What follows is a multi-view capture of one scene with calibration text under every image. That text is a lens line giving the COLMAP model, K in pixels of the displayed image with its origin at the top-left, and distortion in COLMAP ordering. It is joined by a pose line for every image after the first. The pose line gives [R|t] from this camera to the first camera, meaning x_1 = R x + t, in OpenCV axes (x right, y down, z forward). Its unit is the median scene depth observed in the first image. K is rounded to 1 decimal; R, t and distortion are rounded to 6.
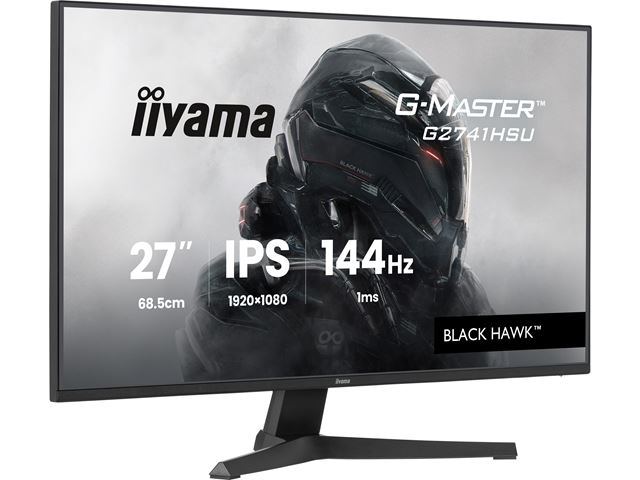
lens RADIAL K [[2555.1, 0, 323.8], [0, 2555.1, 239.9], [0, 0, 1]] dist [0.173279, 0.000000]
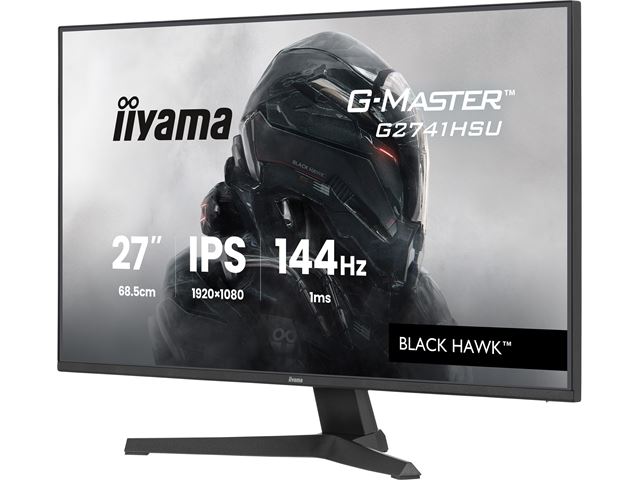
lens RADIAL K [[2555.1, 0, 320.2], [0, 2555.1, 240.5], [0, 0, 1]] dist [0.173279, 0.000000]
pose [[0.308735, 0.009810, -0.951097, 0.965925], [-0.029893, 0.999553, 0.000606, -0.000326], [0.950678, 0.028244, 0.308891, 0.699060]]
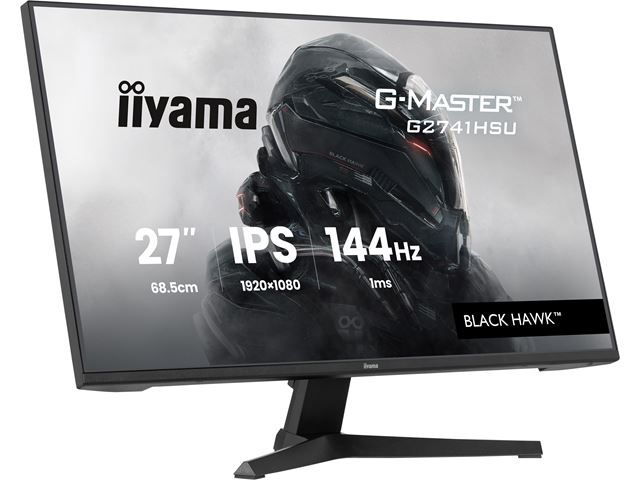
lens RADIAL K [[2555.1, 0, 315.9], [0, 2555.1, 239.1], [0, 0, 1]] dist [0.173279, 0.000000]
pose [[0.985136, -0.170338, 0.022205, -0.026877], [0.170460, 0.953387, -0.248989, 0.250712], [0.021242, 0.249073, 0.968252, 0.035148]]
